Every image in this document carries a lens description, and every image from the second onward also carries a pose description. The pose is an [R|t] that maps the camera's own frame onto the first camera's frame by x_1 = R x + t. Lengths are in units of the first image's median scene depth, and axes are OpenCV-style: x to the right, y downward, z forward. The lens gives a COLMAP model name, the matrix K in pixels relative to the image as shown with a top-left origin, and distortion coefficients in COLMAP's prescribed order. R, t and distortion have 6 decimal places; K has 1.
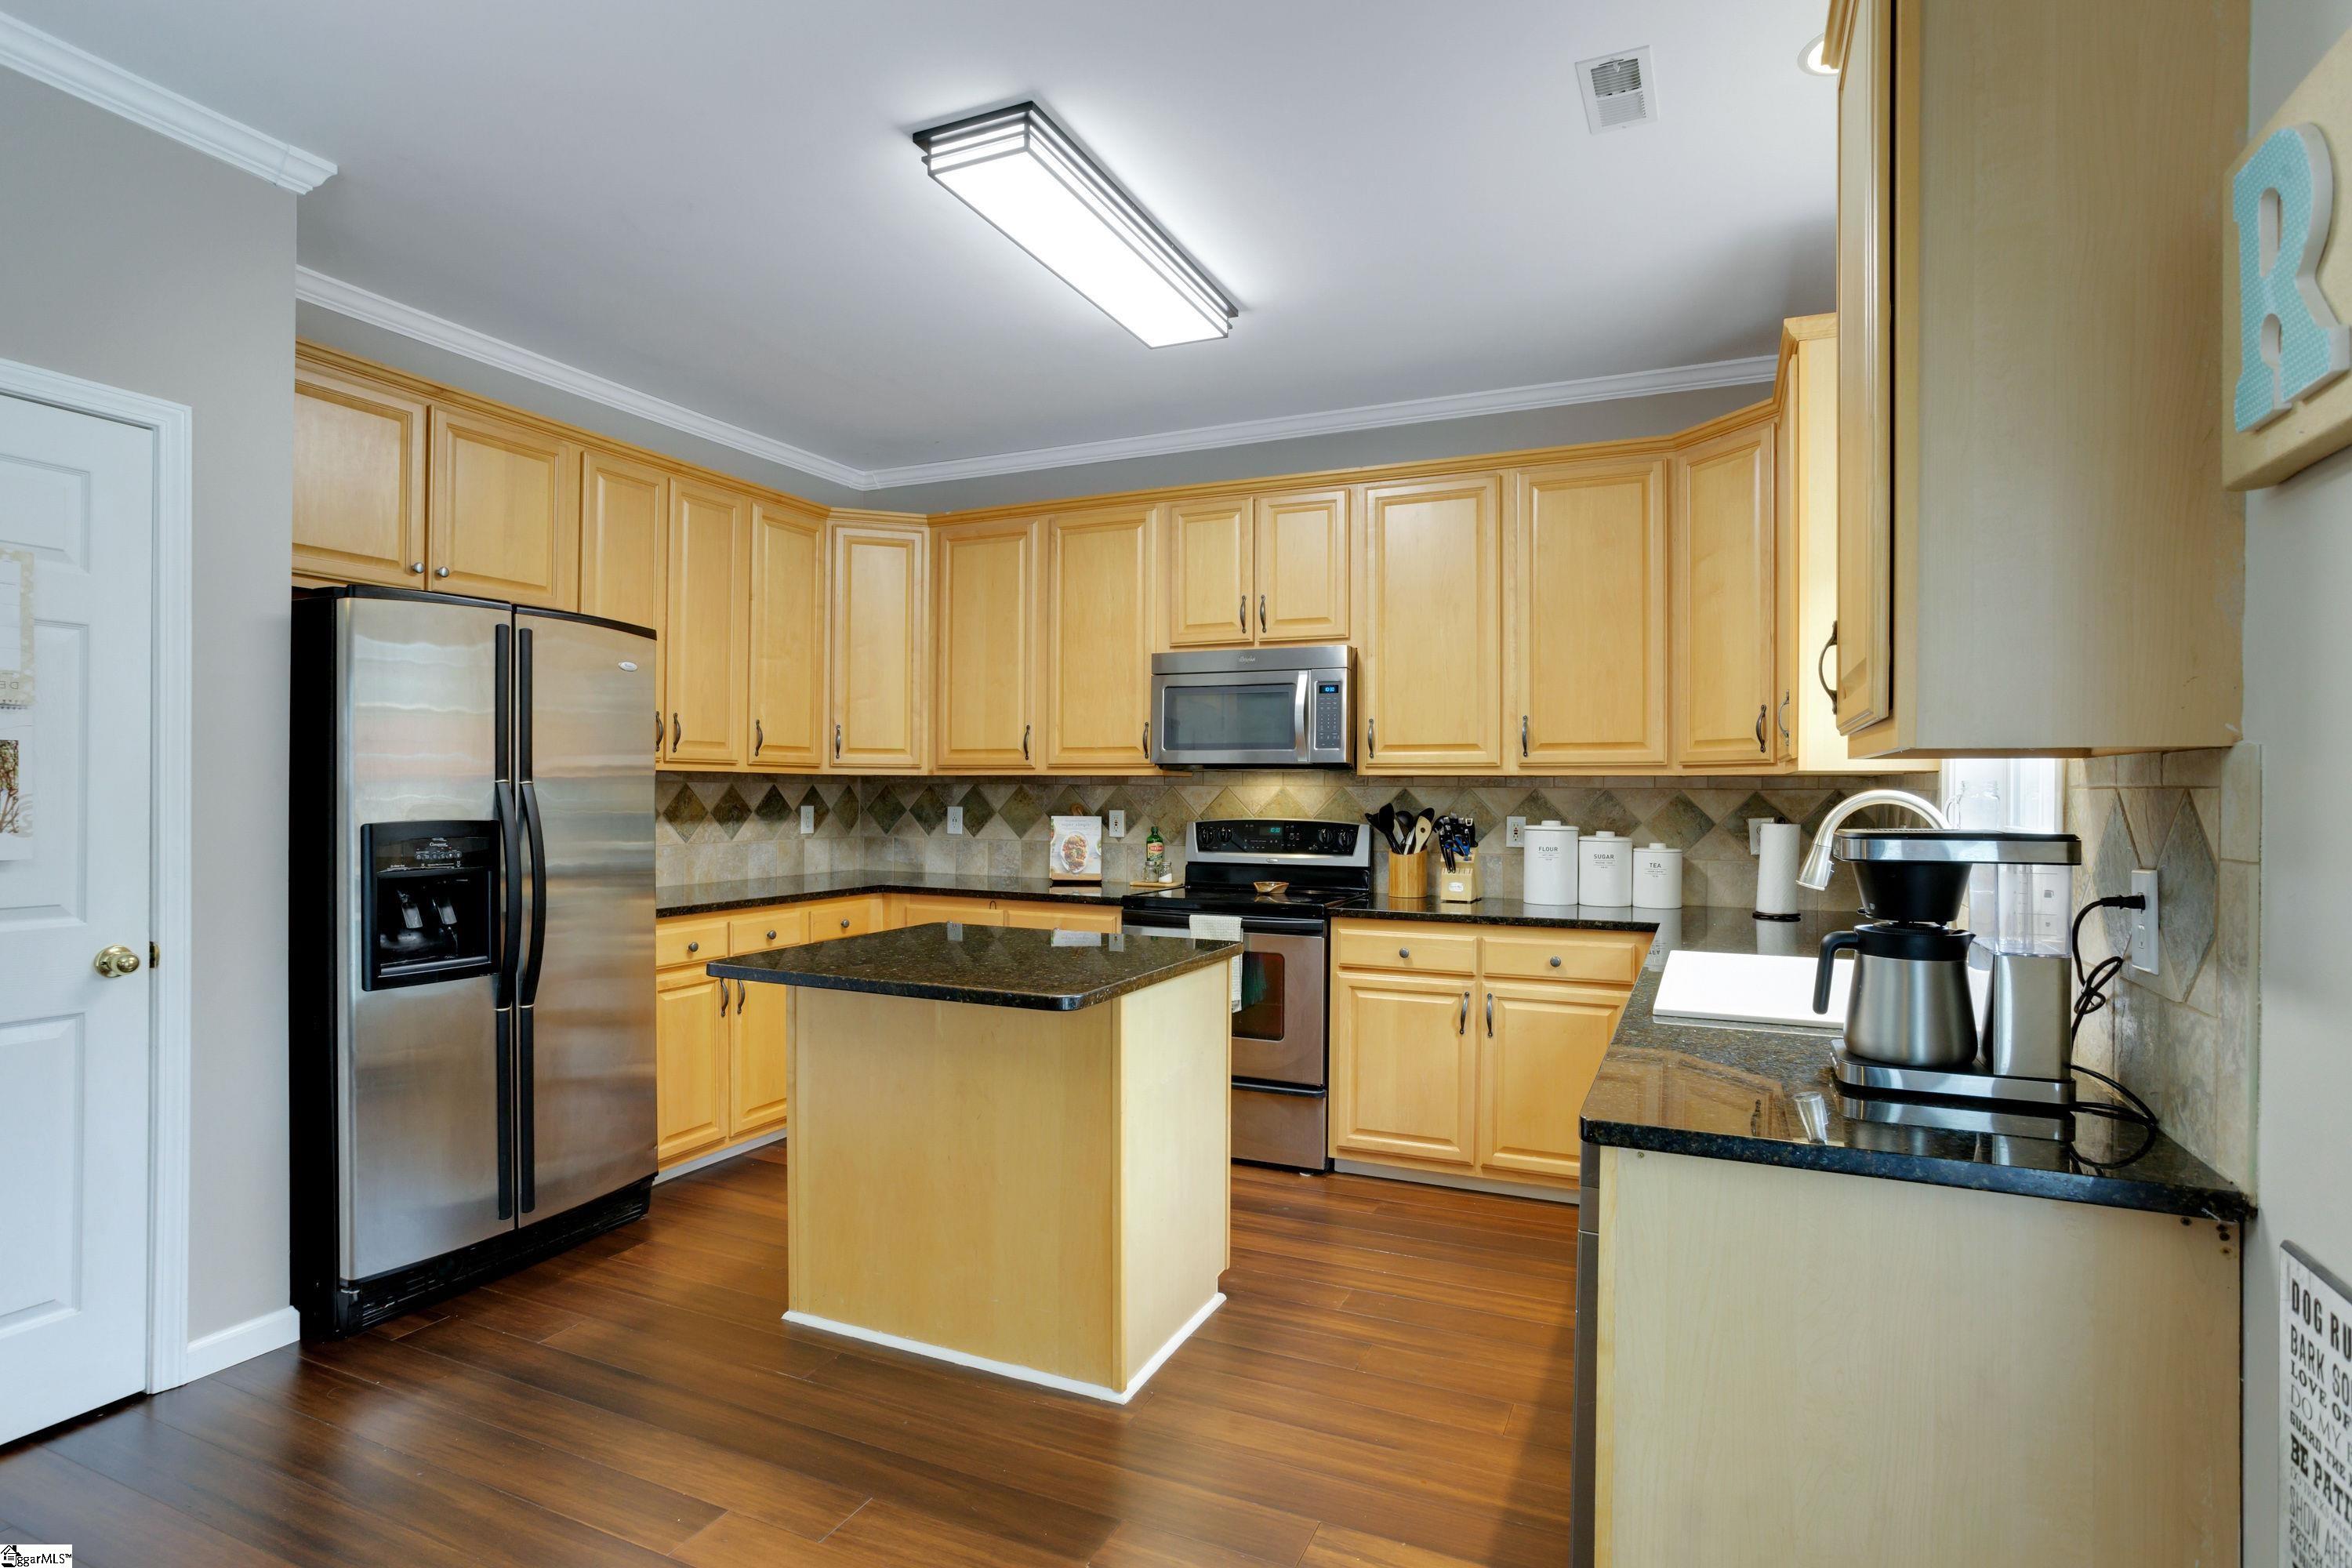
lens RADIAL K [[1181.2, 0, 1188.3], [0, 1181.2, 782.3], [0, 0, 1]] dist [-0.044718, 0.020674]
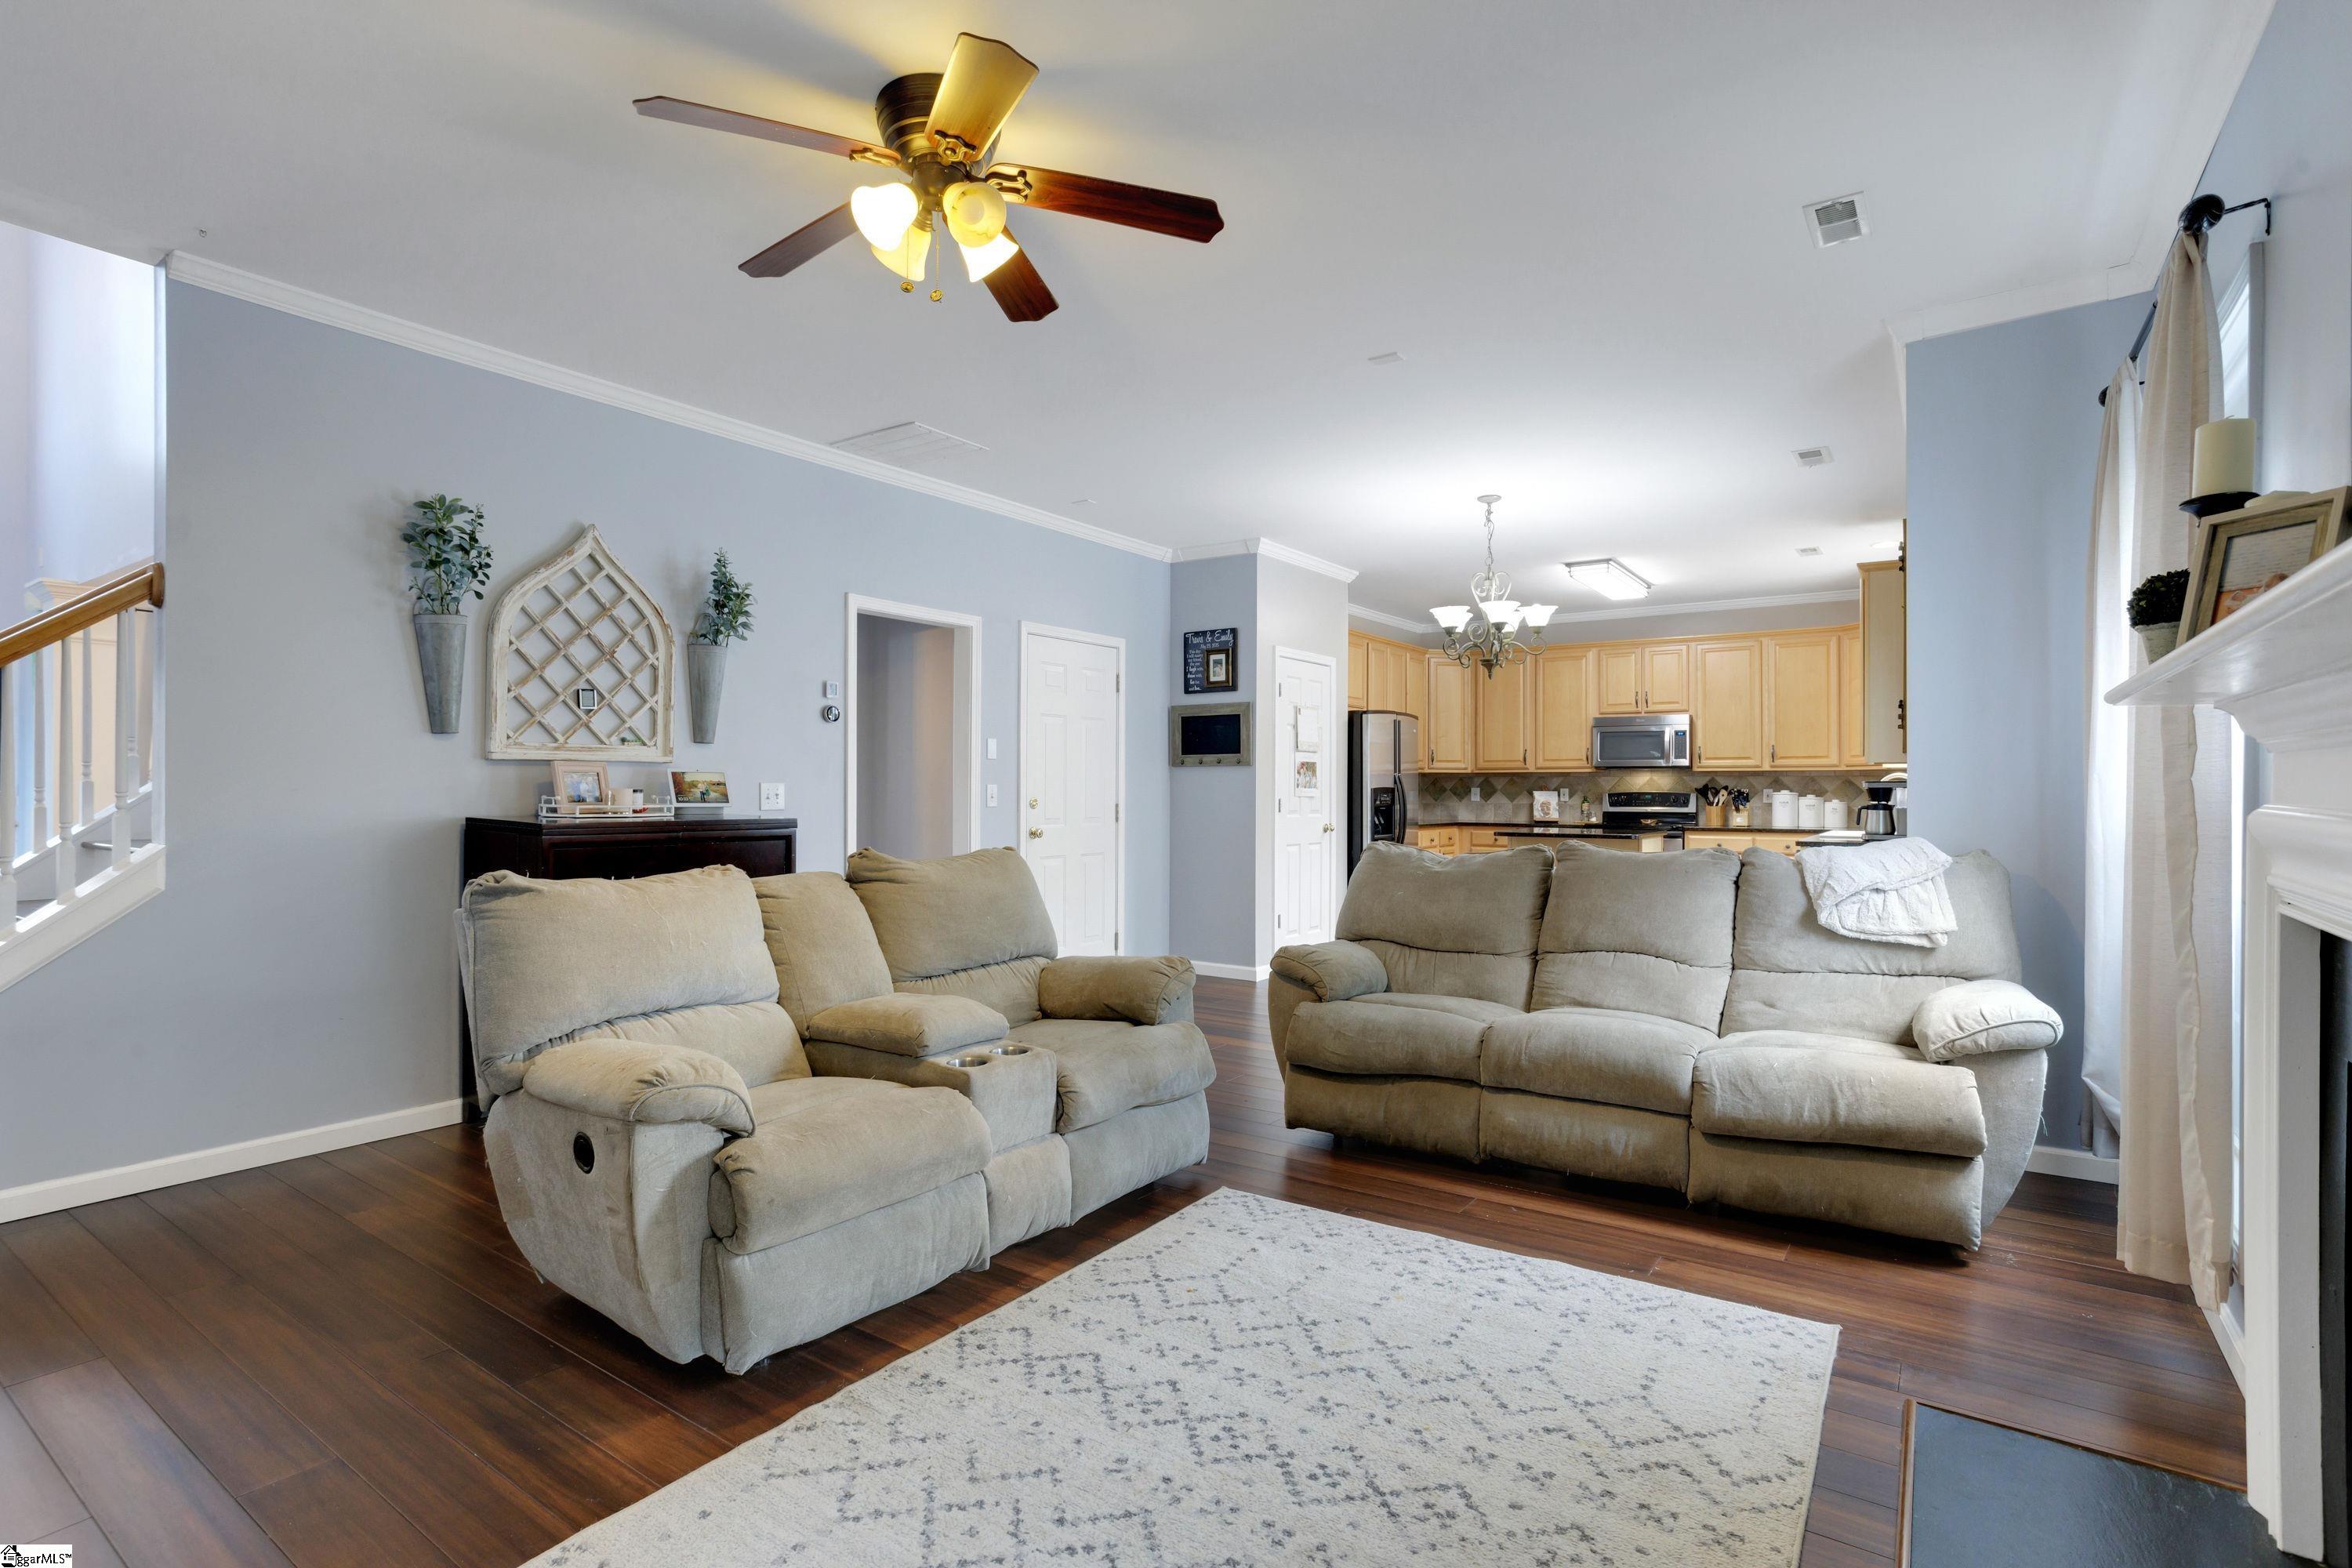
lens RADIAL K [[1141.4, 0, 1150.6], [0, 1141.4, 785.2], [0, 0, 1]] dist [-0.041488, 0.022227]
pose [[0.978451, -0.004295, -0.206437, -0.414579], [0.004241, 0.999991, -0.000702, 0.017962], [0.206438, -0.000188, 0.978460, -1.305084]]
